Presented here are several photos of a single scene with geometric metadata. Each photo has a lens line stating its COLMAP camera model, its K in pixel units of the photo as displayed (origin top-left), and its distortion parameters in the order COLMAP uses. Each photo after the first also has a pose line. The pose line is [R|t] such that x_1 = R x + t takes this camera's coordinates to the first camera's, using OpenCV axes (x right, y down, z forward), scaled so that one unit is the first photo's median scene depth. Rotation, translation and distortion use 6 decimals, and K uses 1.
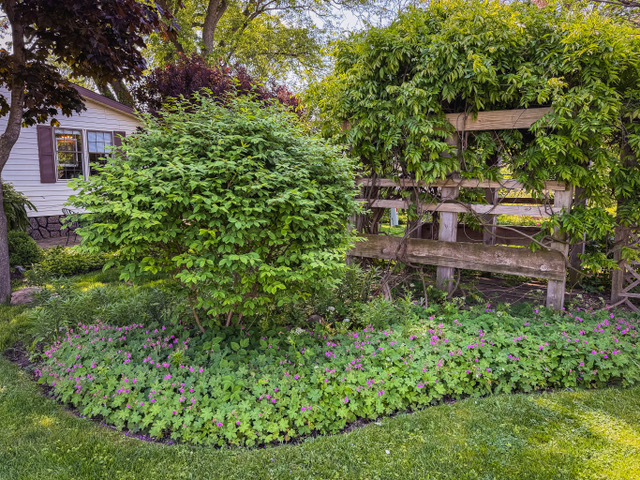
lens RADIAL K [[493.3, 0, 320.0], [0, 493.3, 240.0], [0, 0, 1]] dist [0.008405, 0.002119]
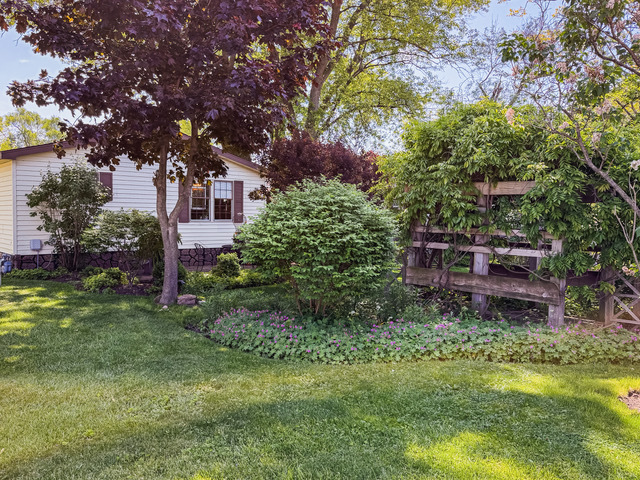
lens RADIAL K [[595.2, 0, 320.0], [0, 595.2, 240.0], [0, 0, 1]] dist [0.005417, -0.000322]
pose [[0.979502, 0.028011, -0.199478, 0.256996], [-0.044926, 0.995719, -0.080781, 0.101022], [0.196361, 0.088087, 0.976567, -1.154159]]
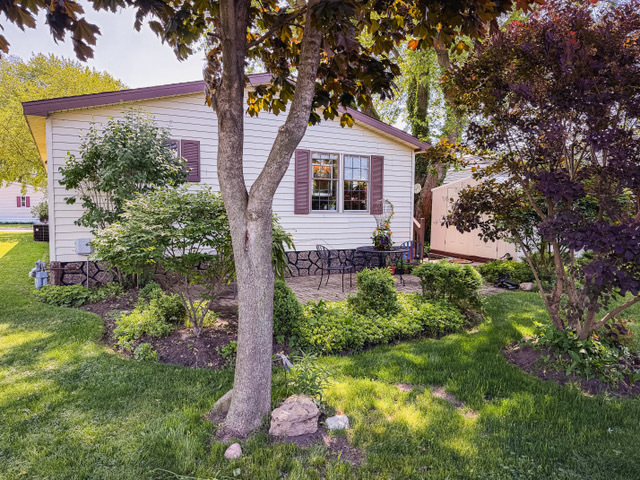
lens RADIAL K [[426.7, 0, 320.0], [0, 426.7, 240.0], [0, 0, 1]] dist [0.000844, -0.000037]
pose [[0.921013, 0.043219, -0.387127, -0.655563], [-0.065845, 0.996798, -0.045368, -0.108991], [0.383927, 0.067275, 0.920909, 0.931486]]
